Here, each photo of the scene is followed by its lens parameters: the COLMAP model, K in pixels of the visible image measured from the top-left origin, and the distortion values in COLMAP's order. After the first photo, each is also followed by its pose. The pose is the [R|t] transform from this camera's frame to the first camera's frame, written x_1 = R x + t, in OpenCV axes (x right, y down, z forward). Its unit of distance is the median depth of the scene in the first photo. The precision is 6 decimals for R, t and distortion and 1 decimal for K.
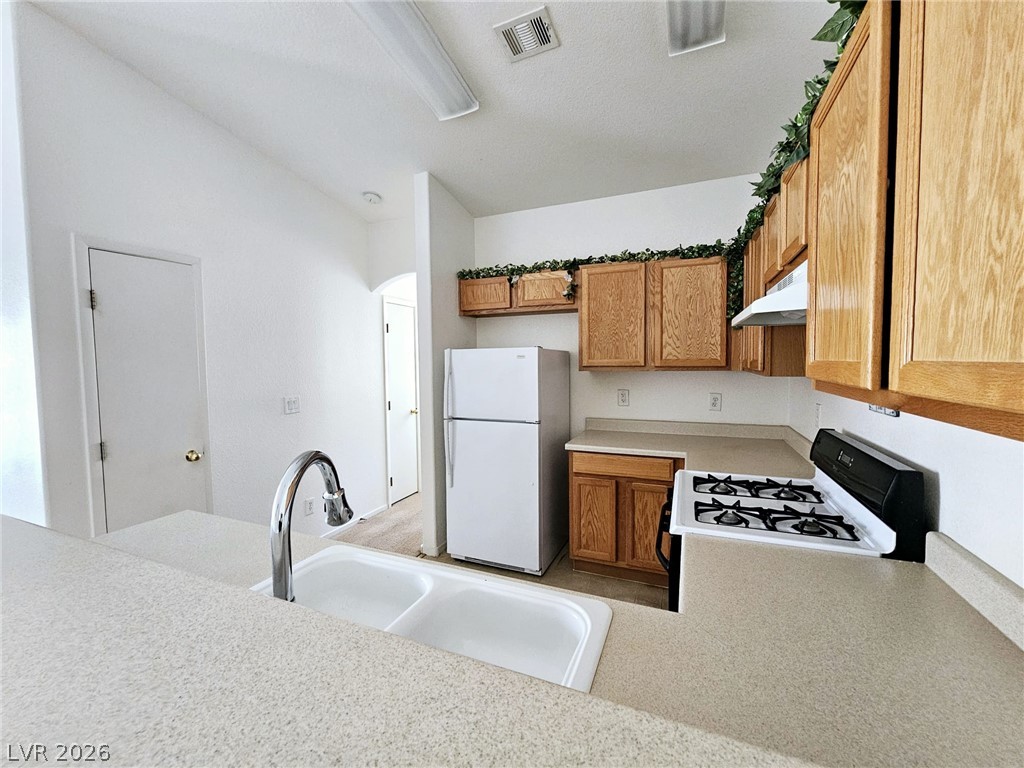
lens RADIAL K [[417.5, 0, 514.7], [0, 417.5, 383.1], [0, 0, 1]] dist [-0.000084, -0.000768]
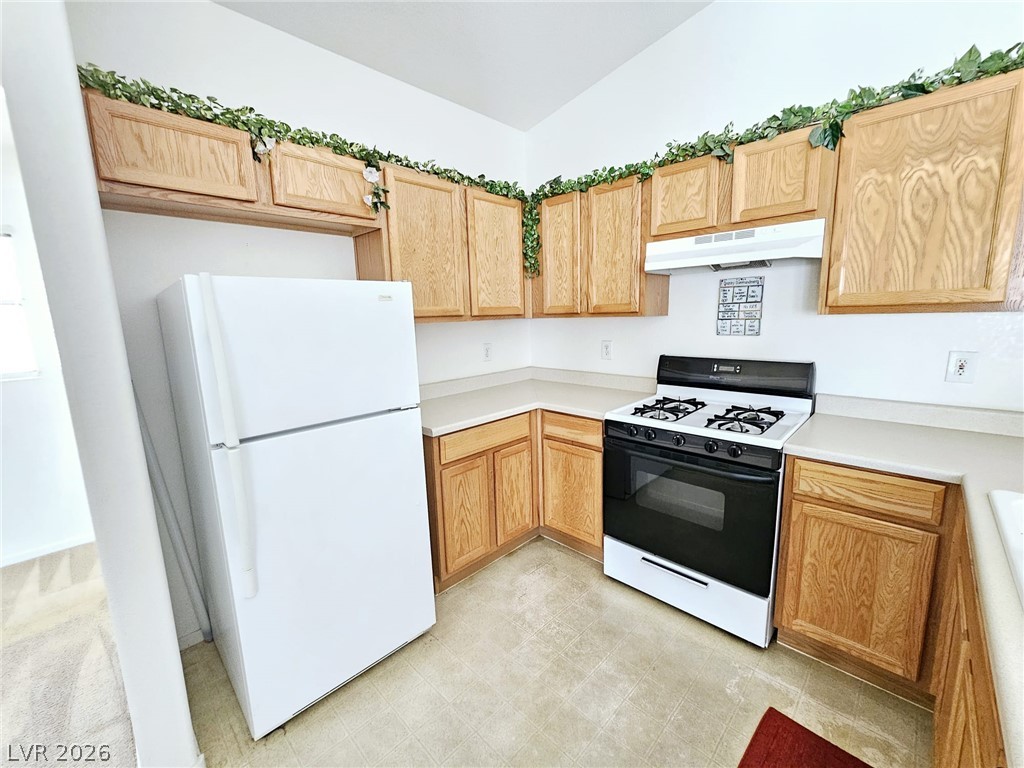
lens RADIAL K [[417.5, 0, 514.7], [0, 417.5, 383.1], [0, 0, 1]] dist [-0.000084, -0.000768]
pose [[0.368379, -0.149503, 0.917576, -0.446502], [0.075912, 0.988526, 0.130587, -0.008451], [-0.926571, 0.021550, 0.375501, 0.610701]]
